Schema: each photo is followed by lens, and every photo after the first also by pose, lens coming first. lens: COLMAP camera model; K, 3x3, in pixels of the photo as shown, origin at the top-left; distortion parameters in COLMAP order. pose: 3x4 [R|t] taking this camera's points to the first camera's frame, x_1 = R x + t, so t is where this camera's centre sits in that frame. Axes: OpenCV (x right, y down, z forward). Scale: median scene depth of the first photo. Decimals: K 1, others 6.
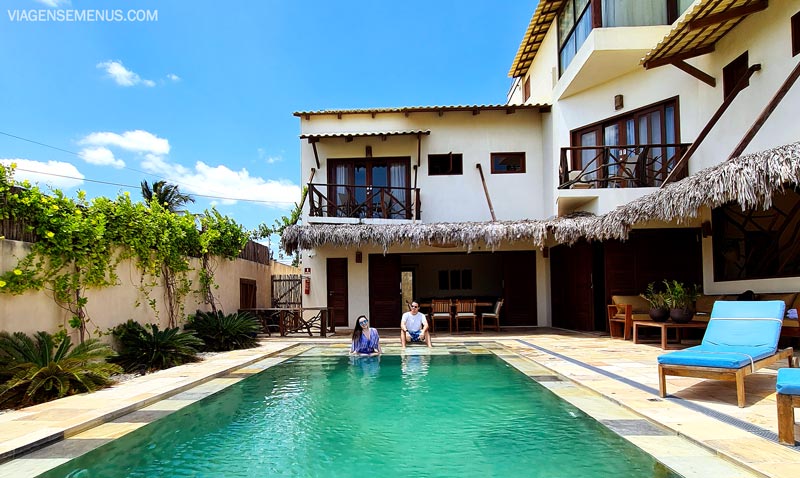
lens RADIAL K [[450.9, 0, 390.7], [0, 450.9, 286.3], [0, 0, 1]] dist [0.002697, -0.002429]
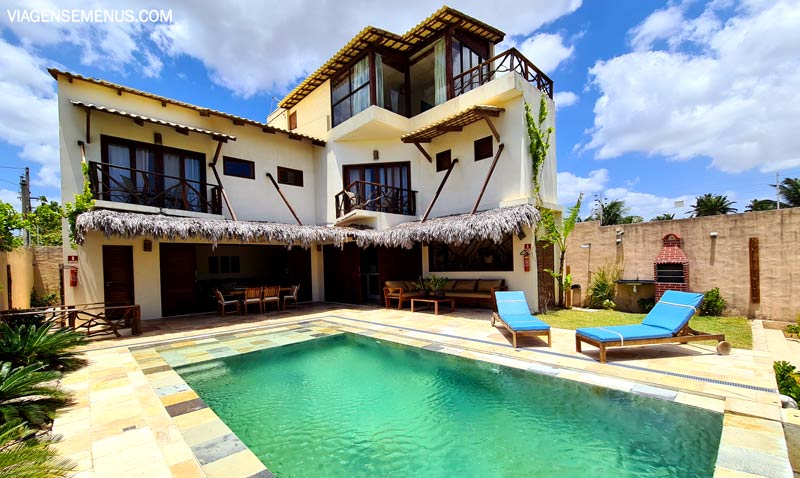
lens RADIAL K [[333.4, 0, 407.7], [0, 333.4, 268.1], [0, 0, 1]] dist [0.004301, 0.000683]
pose [[0.696744, -0.008453, 0.717270, -0.204579], [-0.005084, 0.999847, 0.016721, -0.032597], [-0.717302, -0.015297, 0.696595, 0.097813]]
